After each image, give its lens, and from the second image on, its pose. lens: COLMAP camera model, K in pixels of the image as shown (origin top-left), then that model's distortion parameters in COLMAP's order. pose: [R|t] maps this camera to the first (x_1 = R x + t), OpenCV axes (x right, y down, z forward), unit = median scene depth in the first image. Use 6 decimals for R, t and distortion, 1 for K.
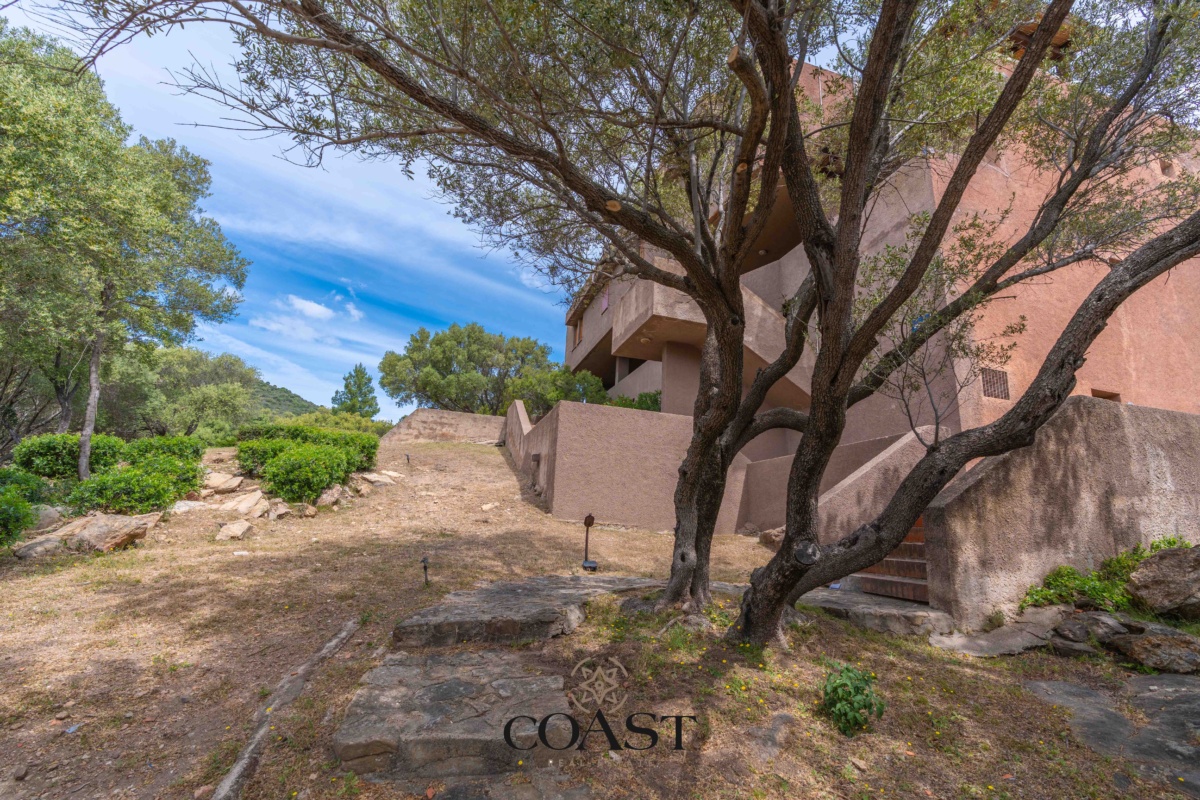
lens RADIAL K [[535.9, 0, 600.0], [0, 535.9, 400.0], [0, 0, 1]] dist [-0.011630, 0.004165]
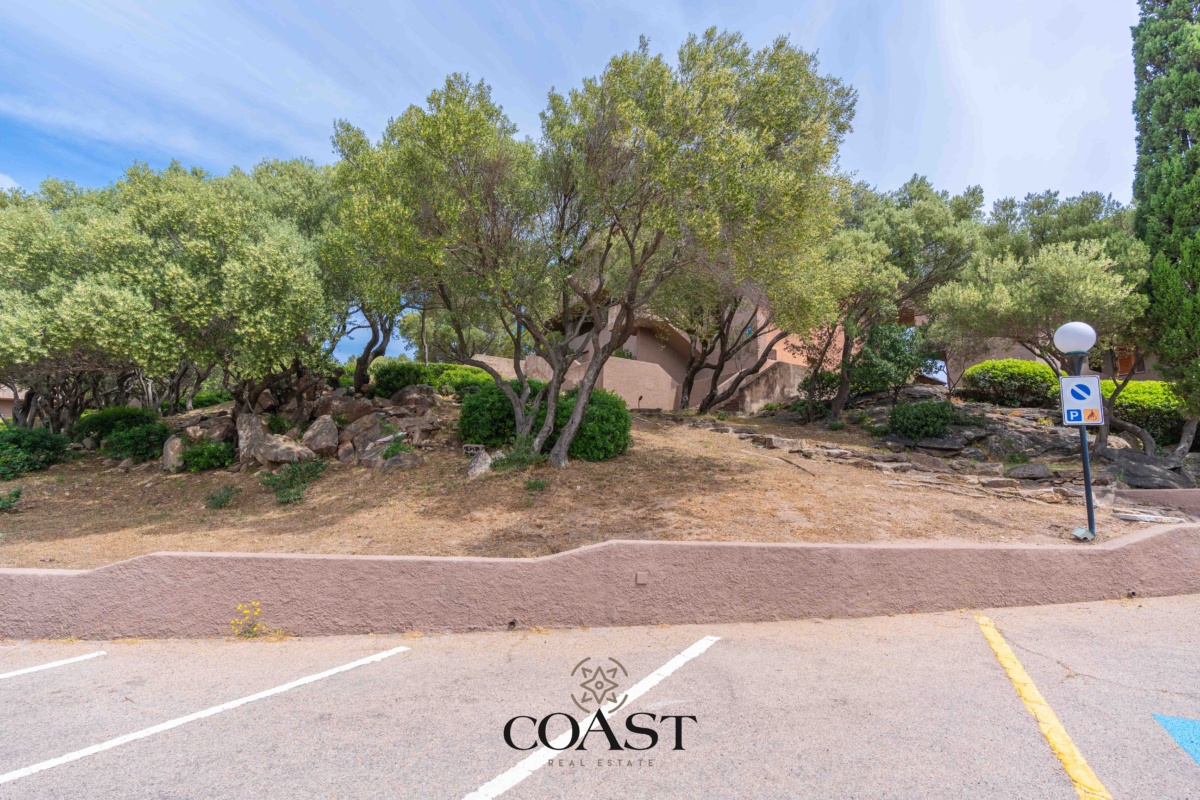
lens RADIAL K [[535.9, 0, 600.0], [0, 535.9, 400.0], [0, 0, 1]] dist [-0.011630, 0.004165]
pose [[0.972999, 0.005580, 0.230741, -0.468039], [-0.030322, 0.994133, 0.103823, -0.035149], [-0.228808, -0.108016, 0.967460, -0.928781]]
